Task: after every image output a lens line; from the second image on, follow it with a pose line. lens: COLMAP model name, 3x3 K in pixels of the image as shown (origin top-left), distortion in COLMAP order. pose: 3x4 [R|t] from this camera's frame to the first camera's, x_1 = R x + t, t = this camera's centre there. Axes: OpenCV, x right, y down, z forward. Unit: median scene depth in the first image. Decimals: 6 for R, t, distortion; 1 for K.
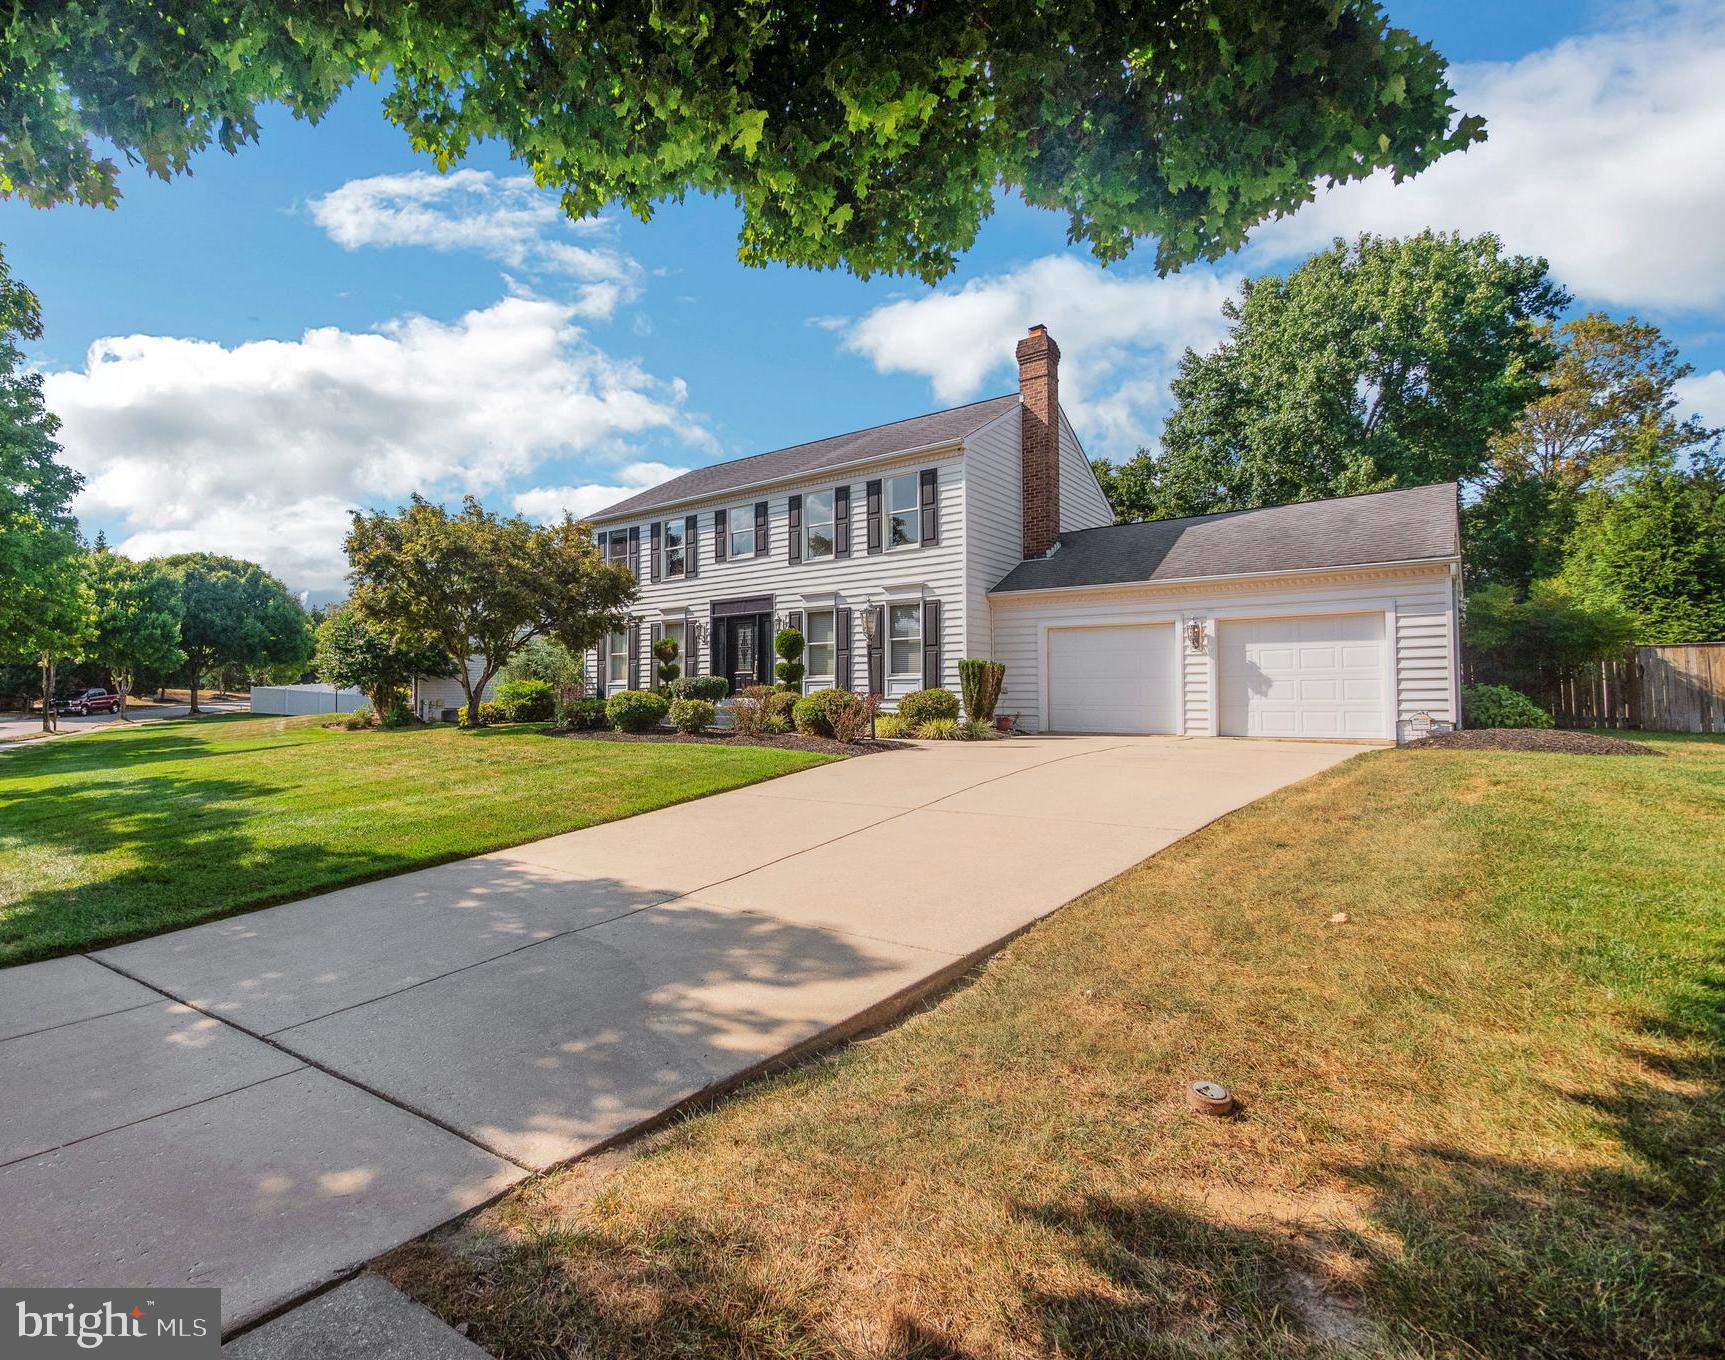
lens RADIAL K [[851.5, 0, 858.6], [0, 851.5, 678.4], [0, 0, 1]] dist [0.002775, -0.000035]
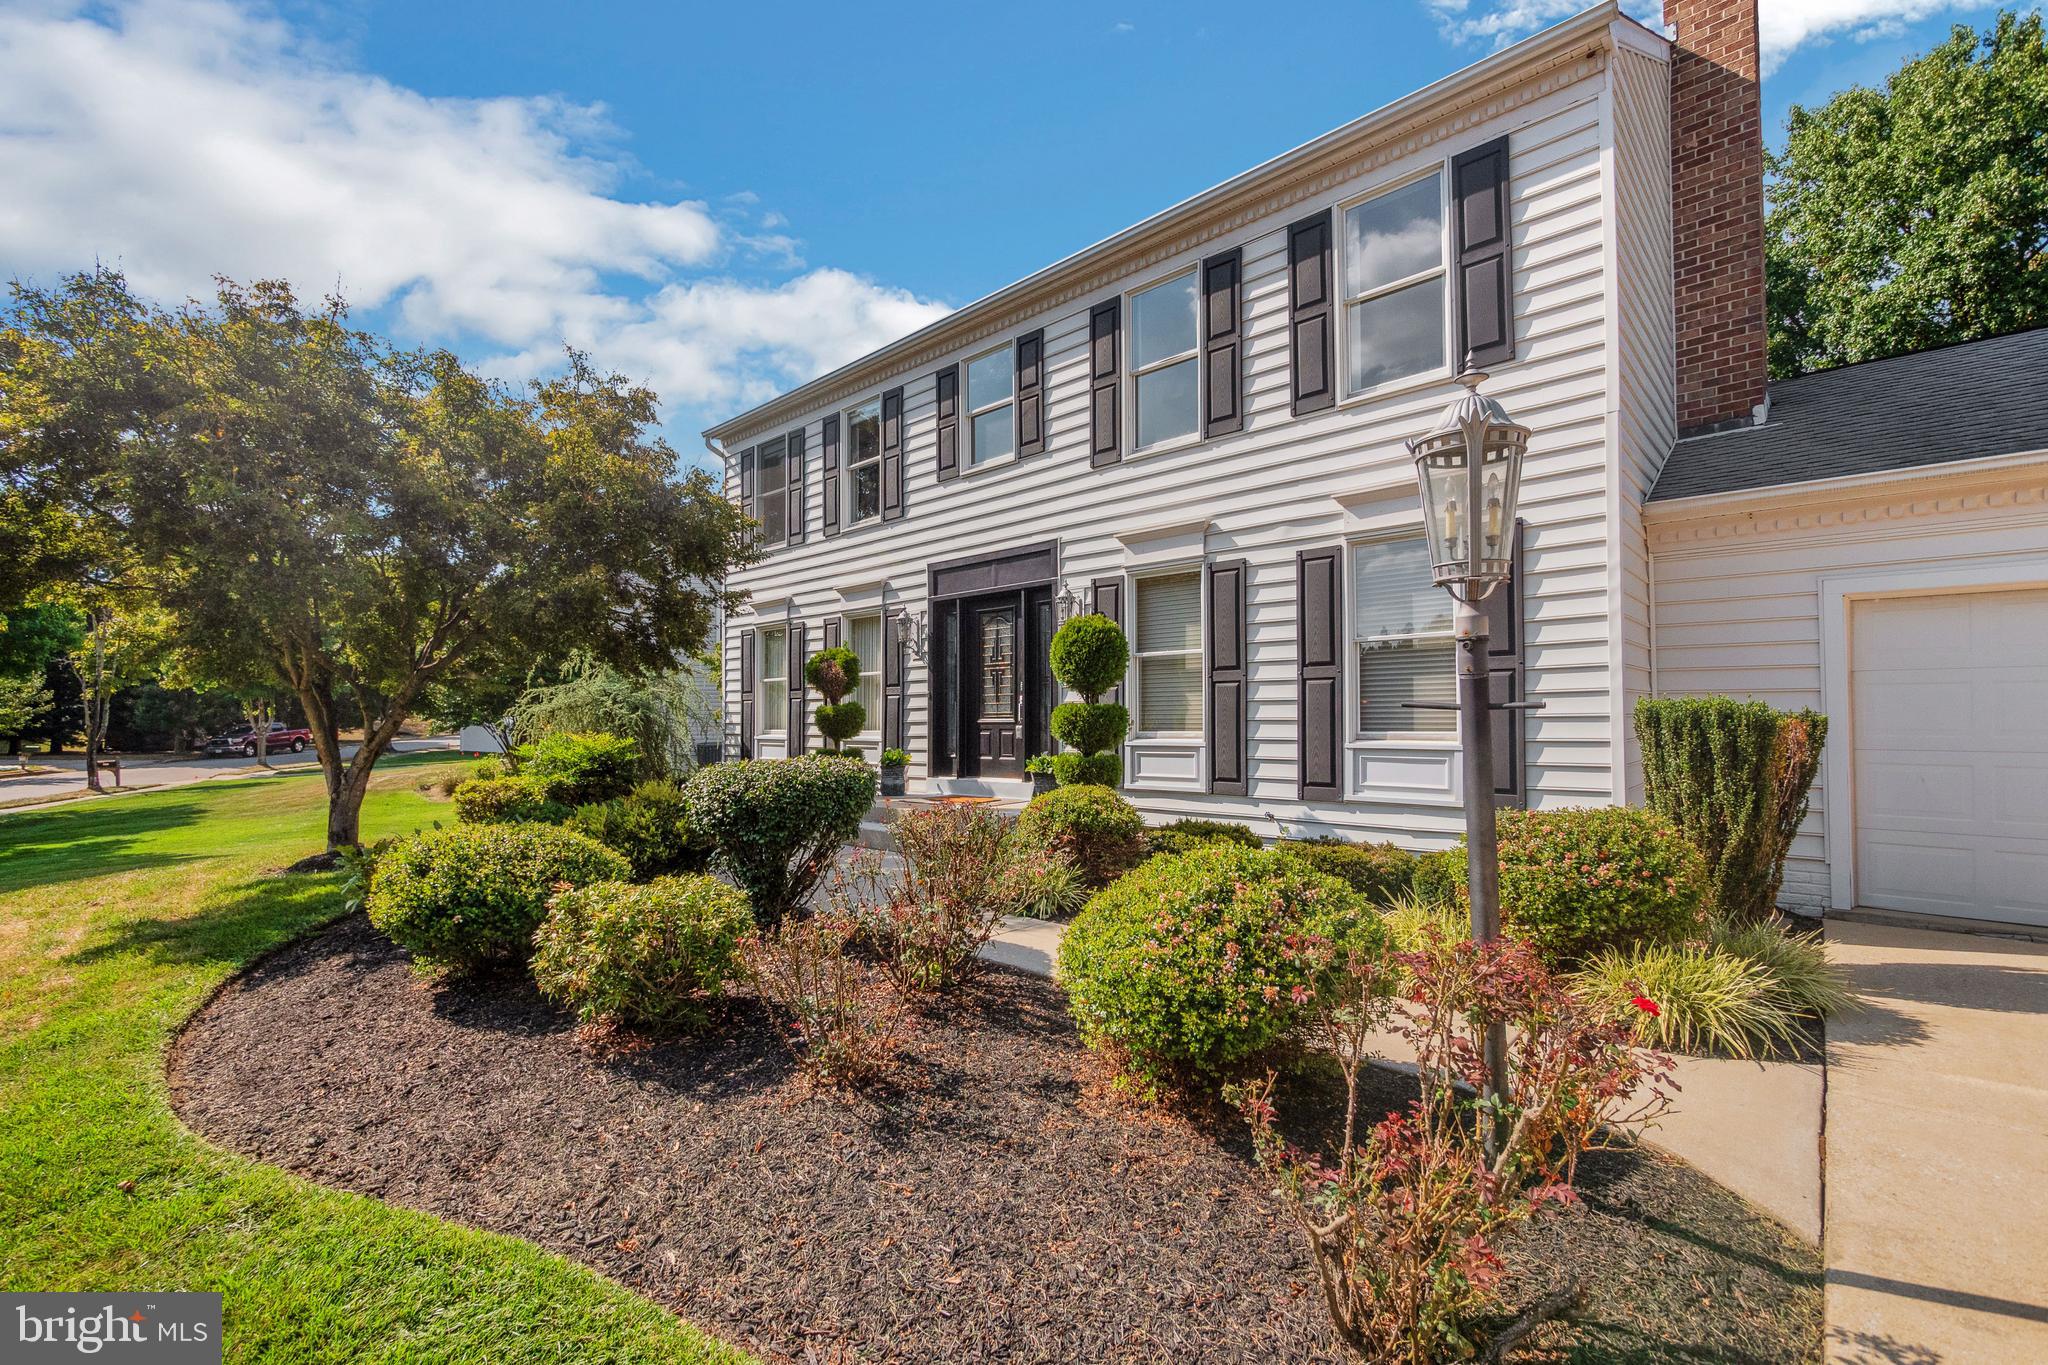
lens RADIAL K [[849.2, 0, 1126.4], [0, 849.2, 703.3], [0, 0, 1]] dist [0.000493, 0.000113]
pose [[0.996867, -0.004455, -0.078967, -0.031898], [0.005056, 0.999960, 0.007412, -0.019698], [0.078930, -0.007788, 0.996850, 0.579761]]
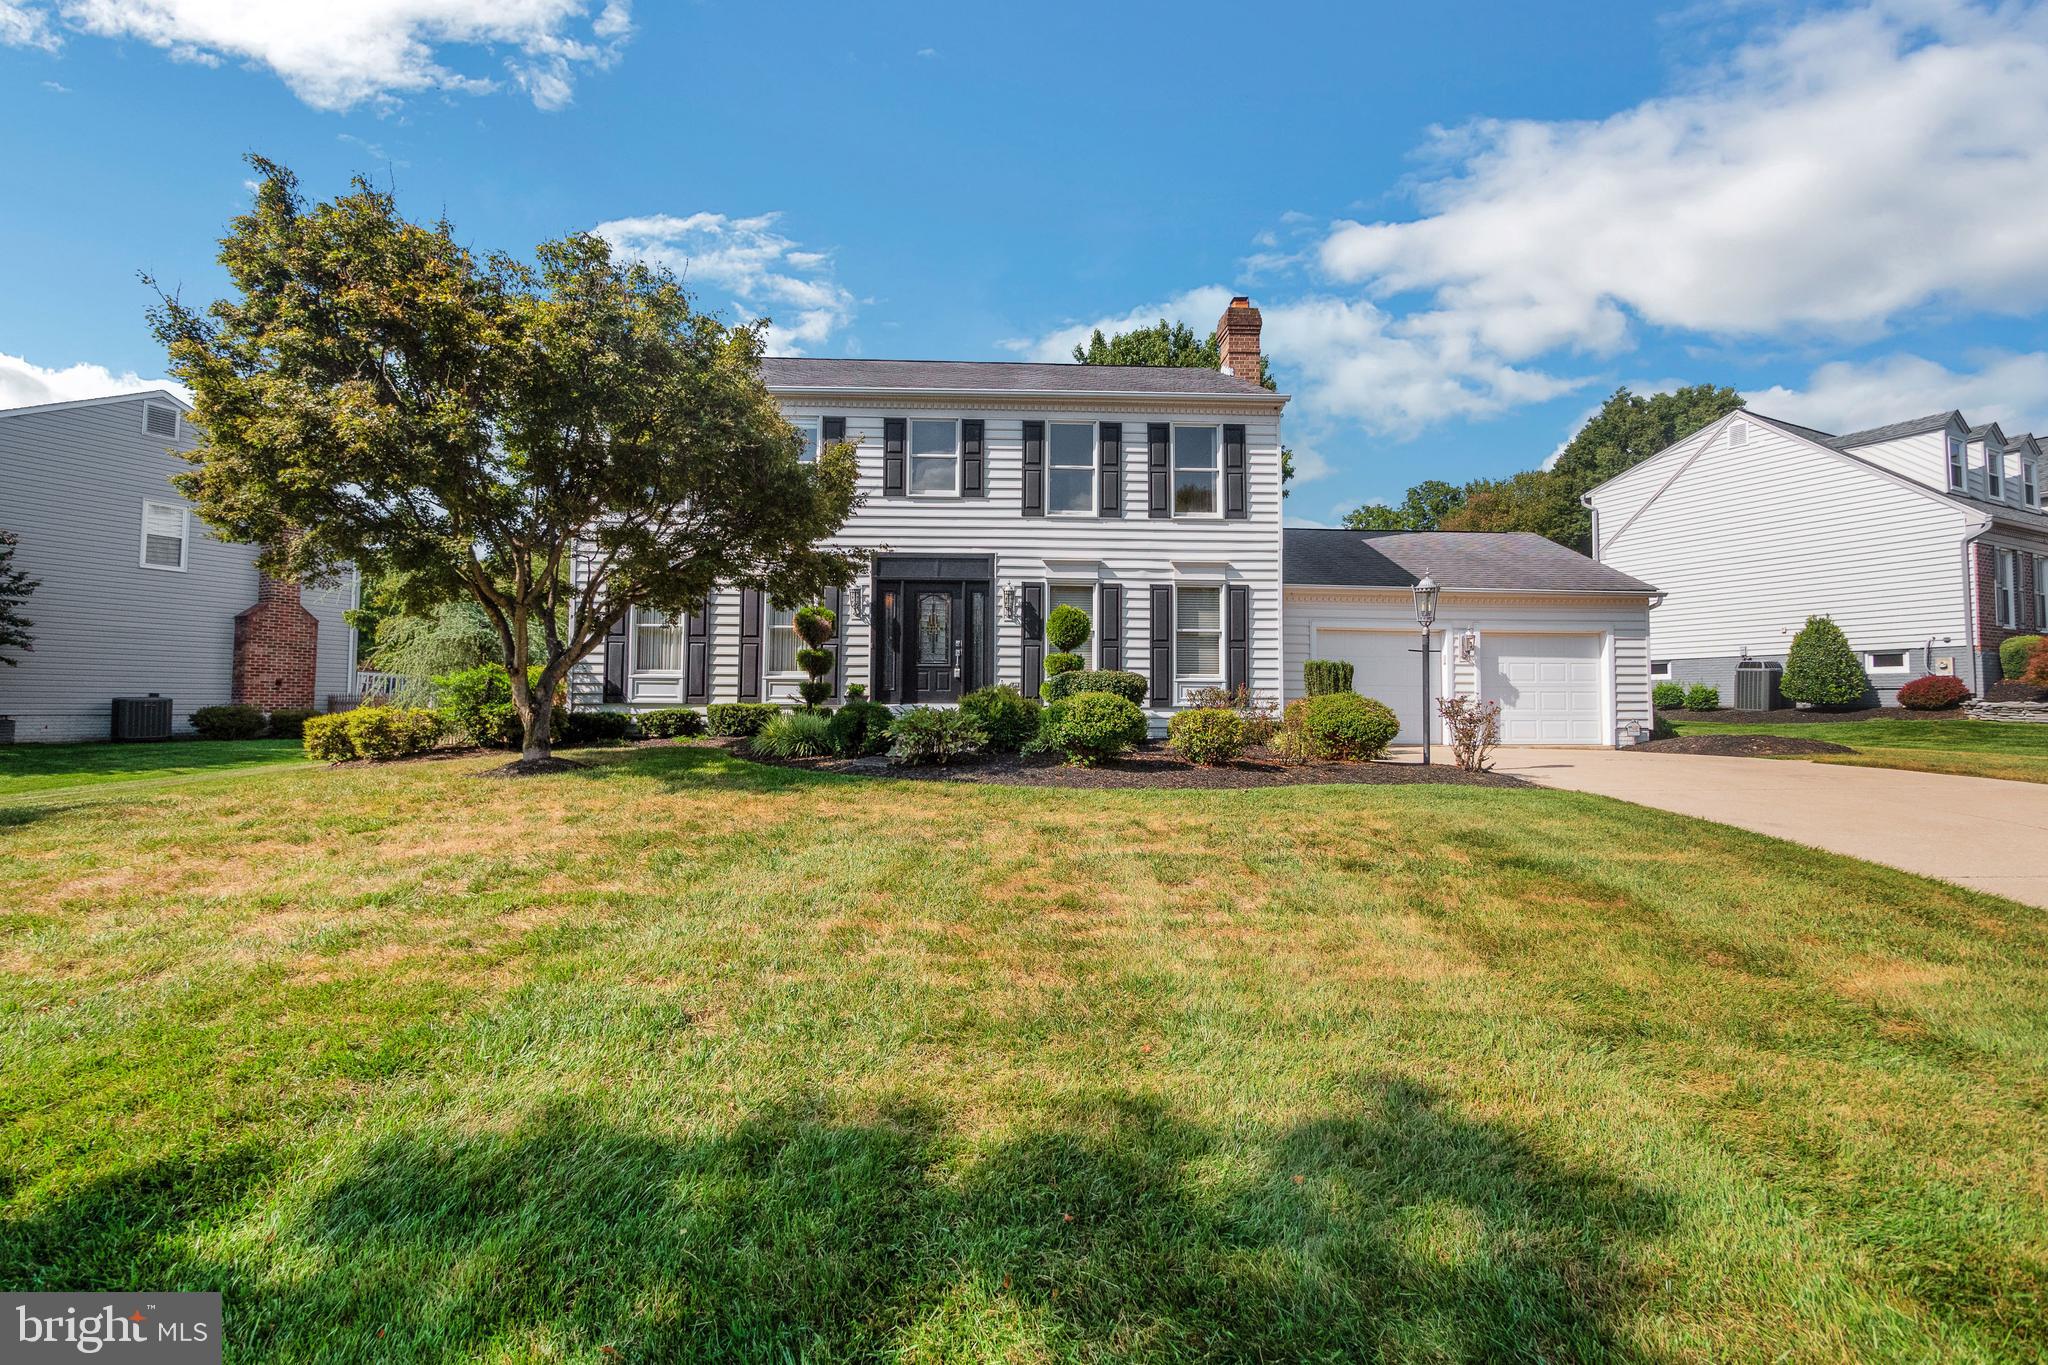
lens RADIAL K [[885.0, 0, 1021.1], [0, 885.0, 674.9], [0, 0, 1]] dist [-0.002710, 0.000020]
pose [[0.768377, 0.028054, 0.639382, -0.549074], [-0.022966, 0.999604, -0.016261, 0.010967], [-0.639585, -0.002190, 0.768717, 0.434177]]
